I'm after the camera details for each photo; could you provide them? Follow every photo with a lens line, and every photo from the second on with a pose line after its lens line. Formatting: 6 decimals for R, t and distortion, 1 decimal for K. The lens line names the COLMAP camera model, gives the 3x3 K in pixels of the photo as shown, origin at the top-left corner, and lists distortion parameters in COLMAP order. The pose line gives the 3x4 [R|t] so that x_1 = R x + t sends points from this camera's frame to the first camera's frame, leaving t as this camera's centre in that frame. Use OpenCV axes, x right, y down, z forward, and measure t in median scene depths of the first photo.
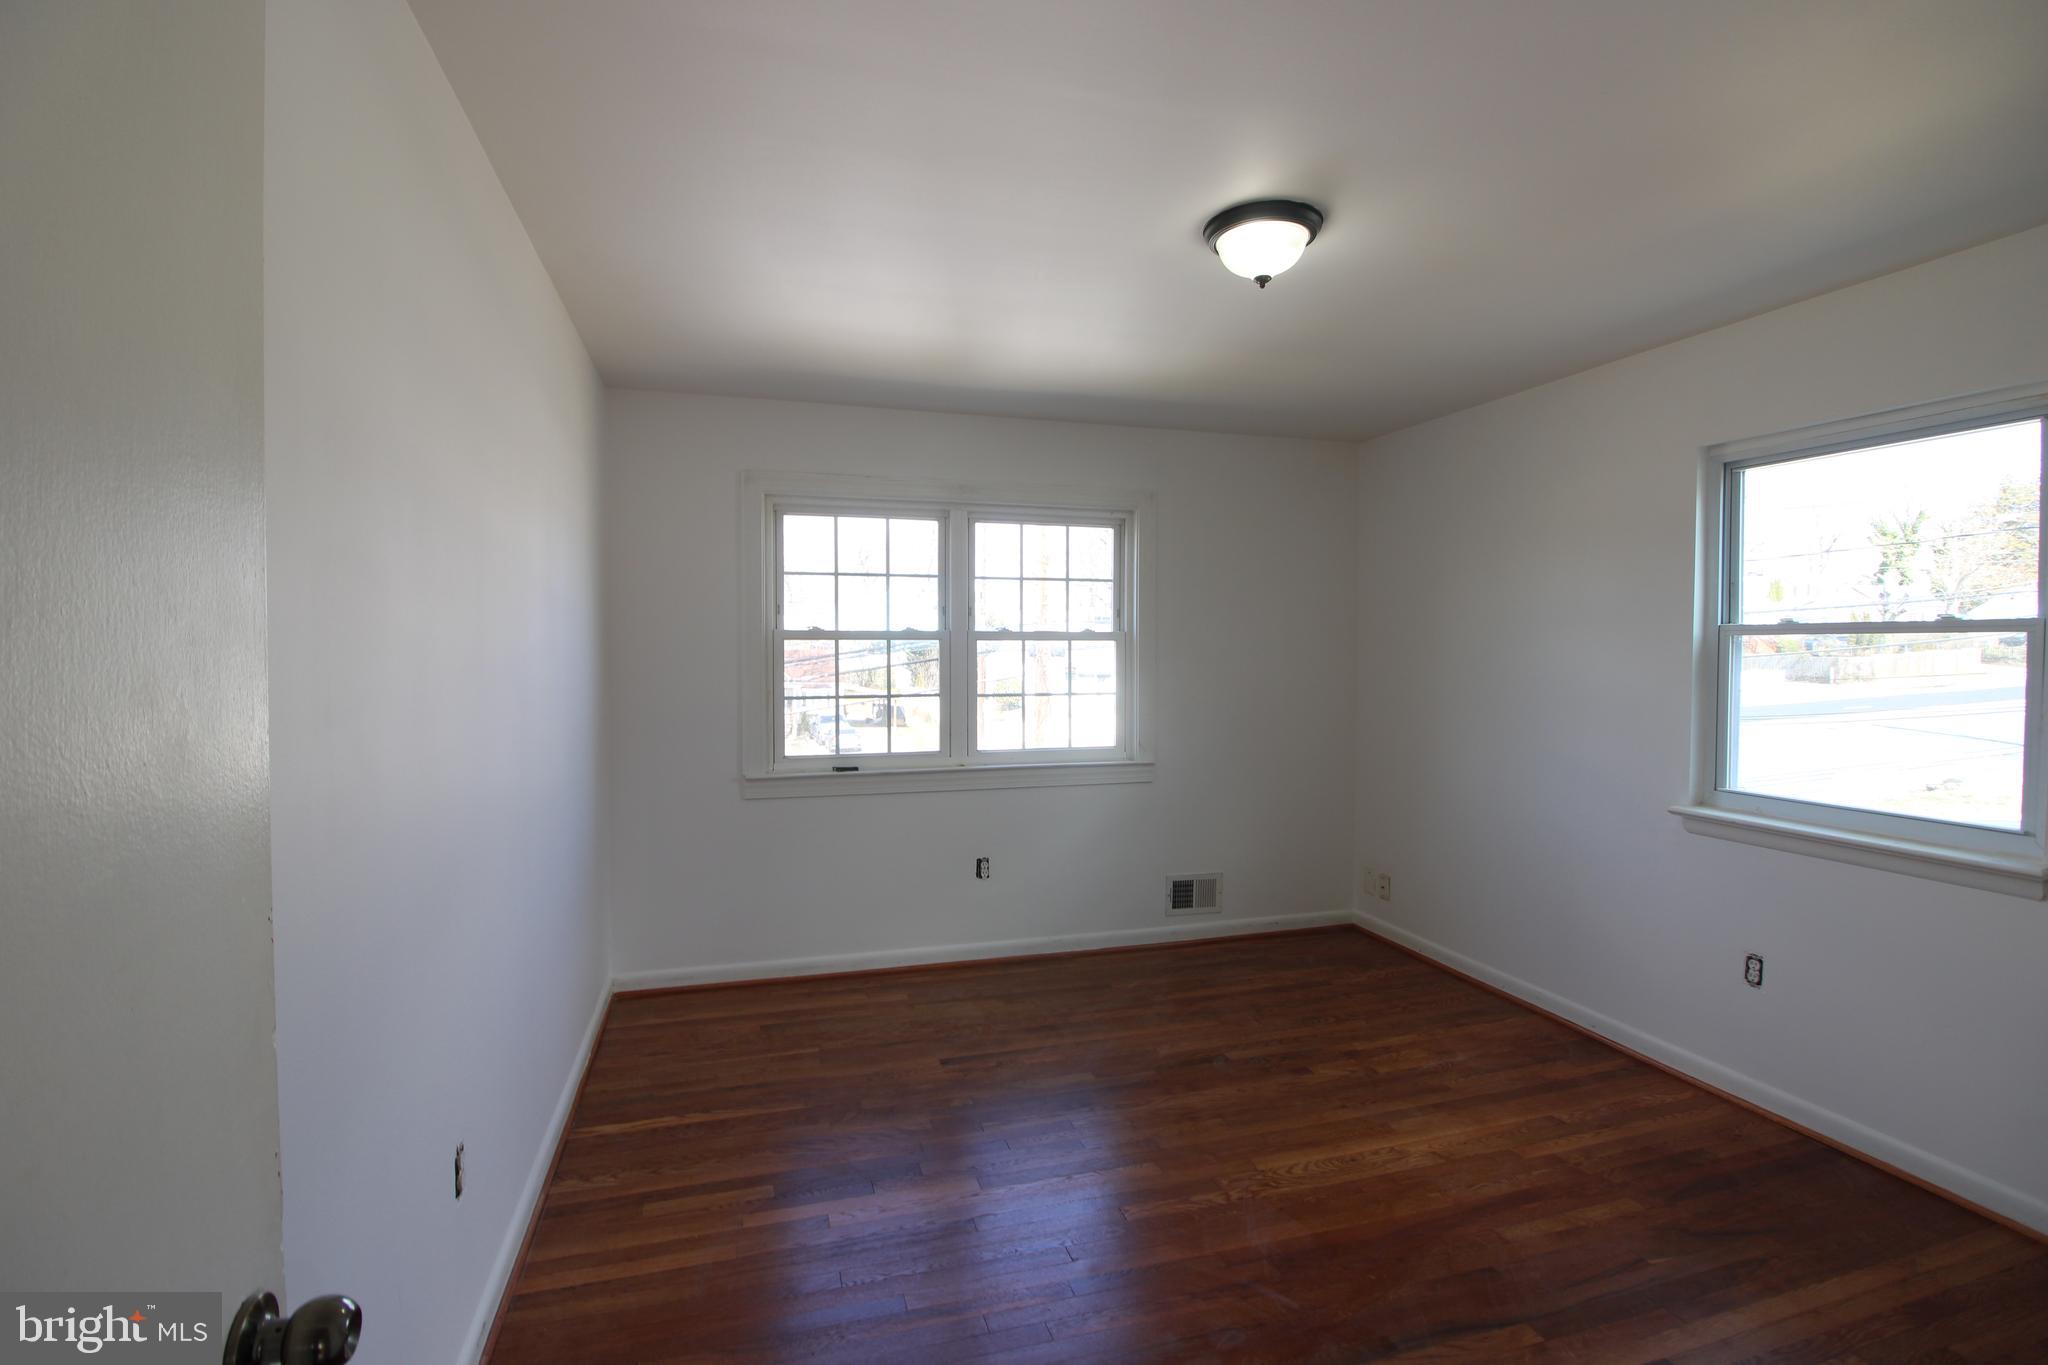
lens RADIAL K [[941.2, 0, 1020.5], [0, 941.2, 702.9], [0, 0, 1]] dist [-0.003072, -0.008773]
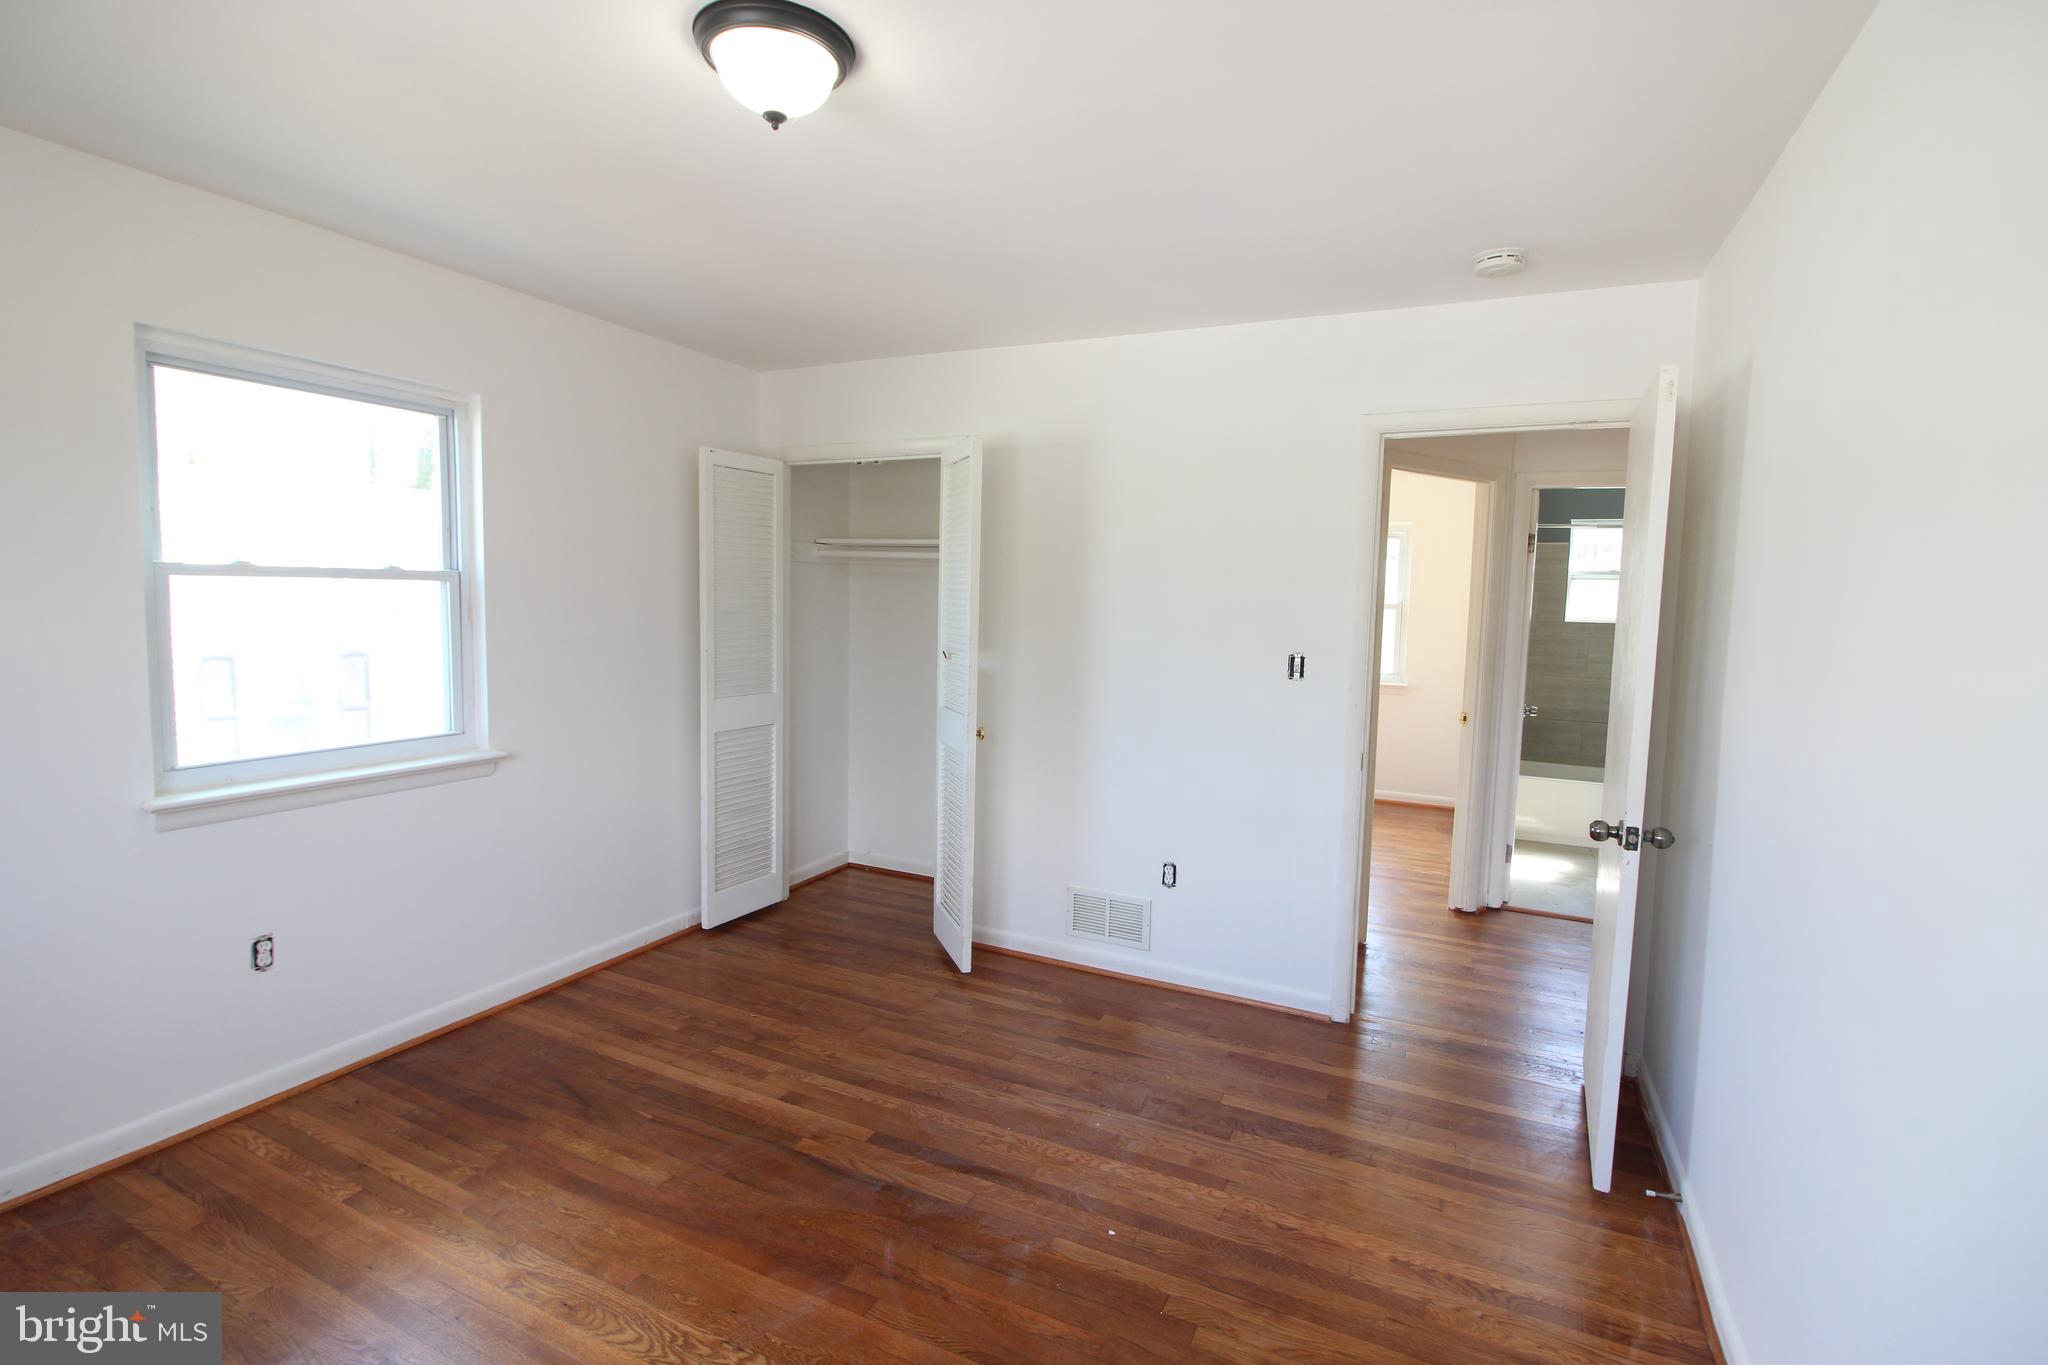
lens RADIAL K [[941.2, 0, 1020.7], [0, 941.2, 686.4], [0, 0, 1]] dist [-0.003072, -0.008773]
pose [[-0.739991, -0.082150, 0.667581, -0.358186], [0.015523, 0.990163, 0.139052, -0.087276], [-0.672438, 0.113260, -0.731437, 1.243566]]
